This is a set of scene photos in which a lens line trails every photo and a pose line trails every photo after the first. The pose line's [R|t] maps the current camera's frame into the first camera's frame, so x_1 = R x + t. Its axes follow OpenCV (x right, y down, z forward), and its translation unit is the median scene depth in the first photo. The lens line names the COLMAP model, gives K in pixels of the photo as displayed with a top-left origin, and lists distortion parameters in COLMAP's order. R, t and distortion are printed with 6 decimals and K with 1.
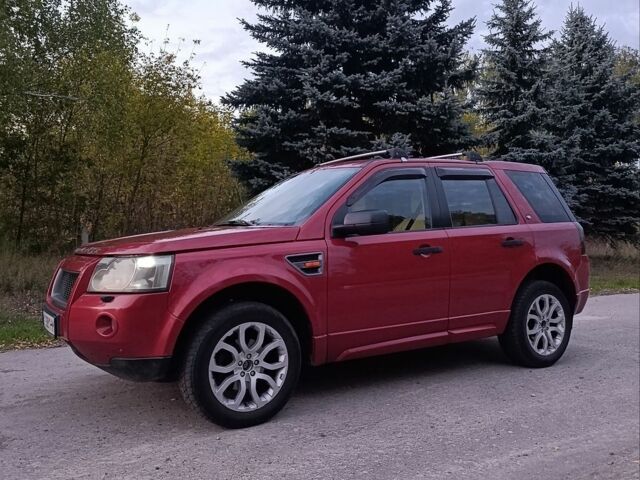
lens RADIAL K [[578.8, 0, 320.0], [0, 578.8, 240.0], [0, 0, 1]] dist [0.042566, -0.140486]
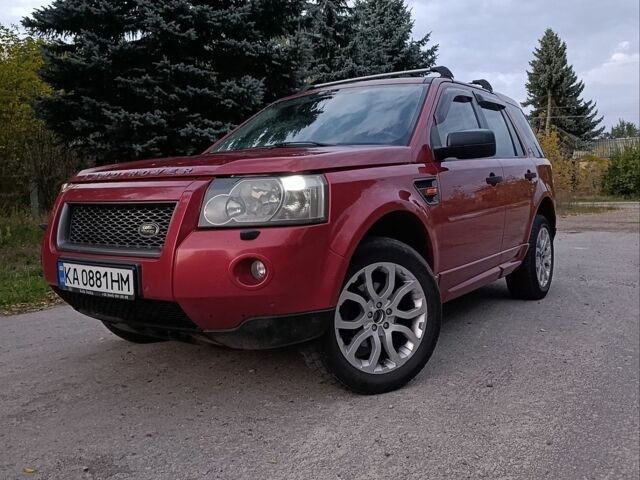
lens RADIAL K [[578.8, 0, 320.0], [0, 578.8, 240.0], [0, 0, 1]] dist [0.042566, -0.140486]
pose [[0.911373, -0.039385, 0.409693, -0.156378], [0.012659, 0.997622, 0.067745, 0.016712], [-0.411387, -0.056555, 0.909705, 0.093354]]
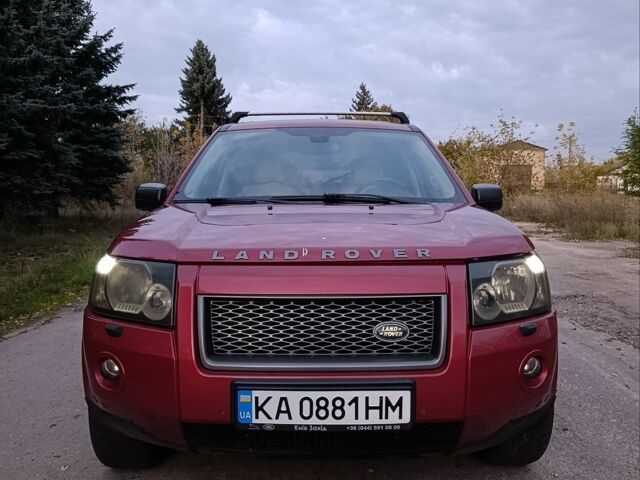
lens RADIAL K [[578.8, 0, 320.0], [0, 578.8, 240.0], [0, 0, 1]] dist [0.042566, -0.140486]
pose [[0.497154, -0.064245, 0.865281, -0.264225], [0.000327, 0.997269, 0.073857, -0.008507], [-0.867662, -0.036436, 0.495817, 0.233471]]
